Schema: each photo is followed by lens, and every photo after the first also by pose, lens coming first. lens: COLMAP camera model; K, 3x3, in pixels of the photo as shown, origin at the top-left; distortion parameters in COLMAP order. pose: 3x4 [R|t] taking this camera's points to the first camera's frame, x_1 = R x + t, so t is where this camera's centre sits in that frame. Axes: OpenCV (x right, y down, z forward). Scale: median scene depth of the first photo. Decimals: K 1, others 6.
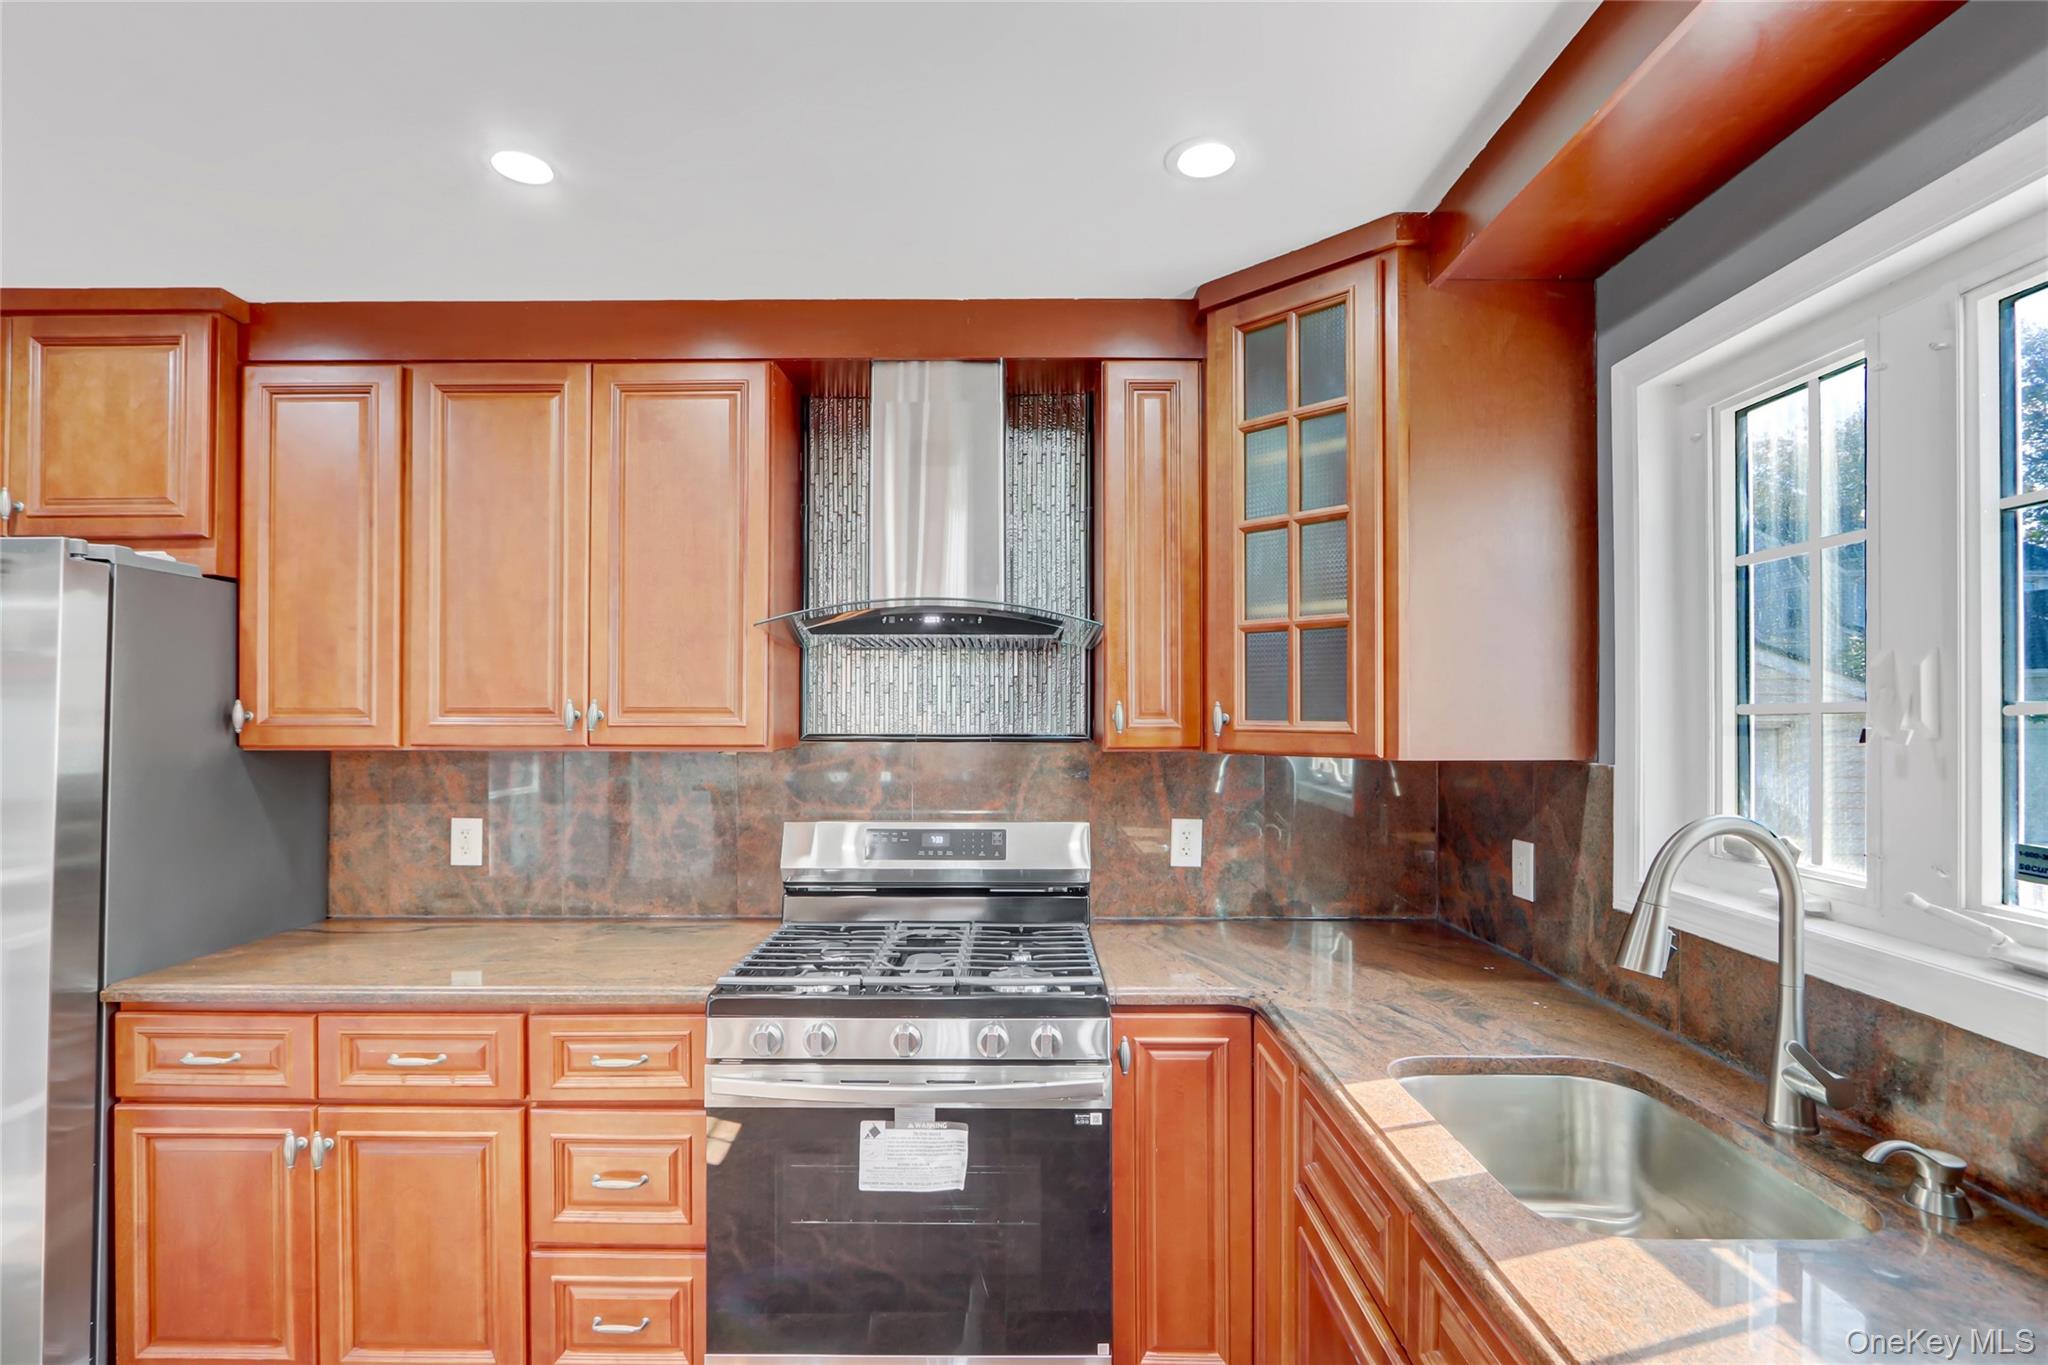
lens RADIAL K [[960.8, 0, 986.9], [0, 960.8, 702.5], [0, 0, 1]] dist [-0.008088, 0.001957]
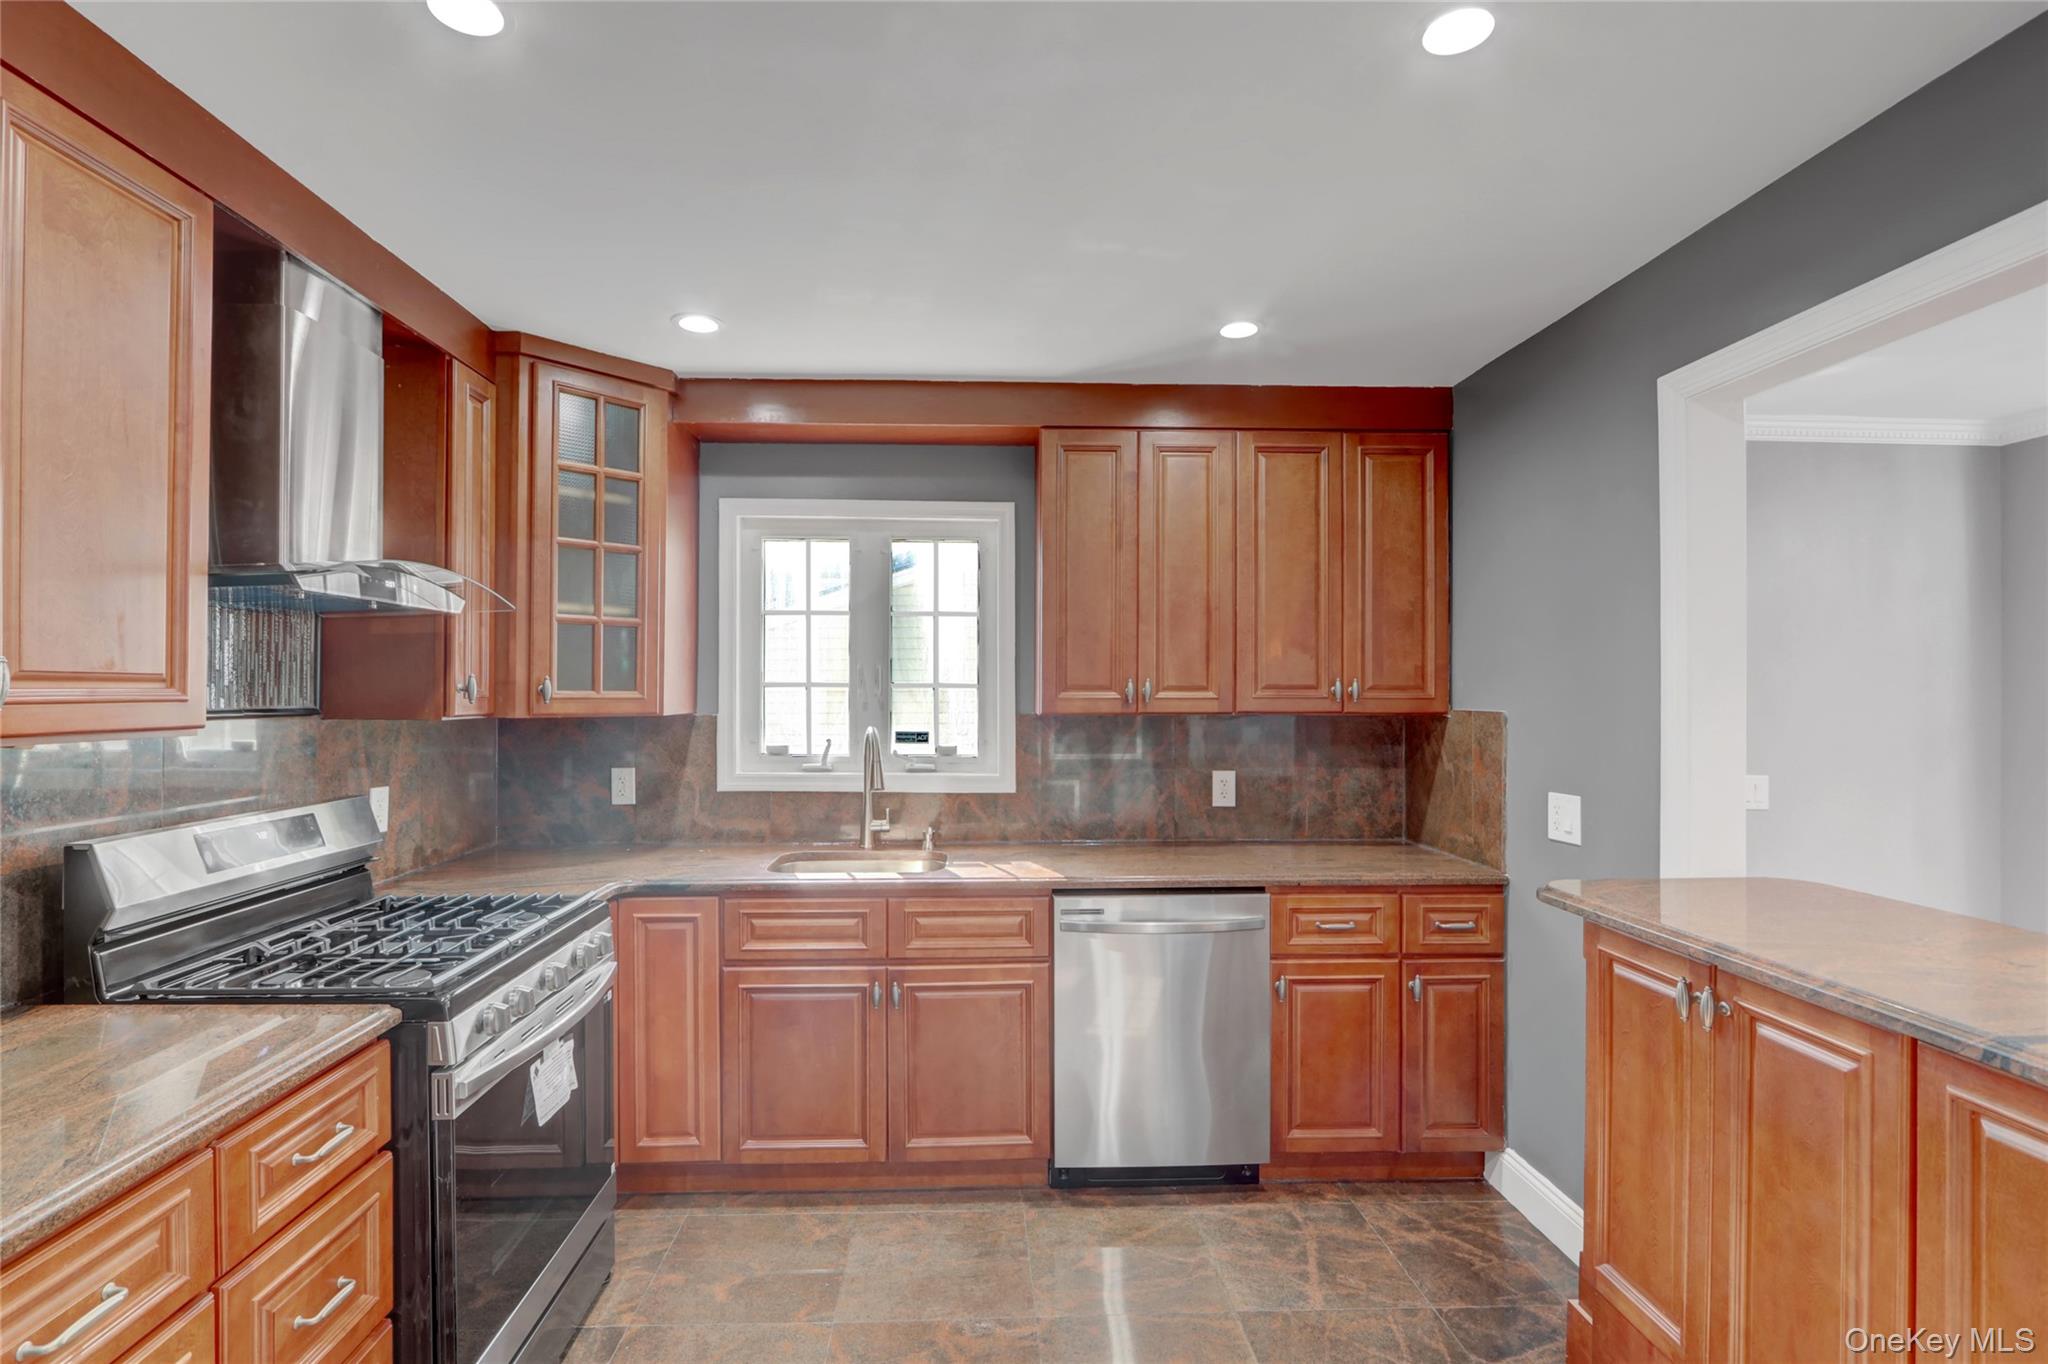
lens RADIAL K [[960.8, 0, 1024.2], [0, 960.8, 682.6], [0, 0, 1]] dist [-0.008088, 0.001957]
pose [[-0.064446, 0.007328, 0.997894, -1.763479], [-0.012167, 0.999893, -0.008128, 0.017043], [-0.997847, -0.012665, -0.064350, 0.755920]]
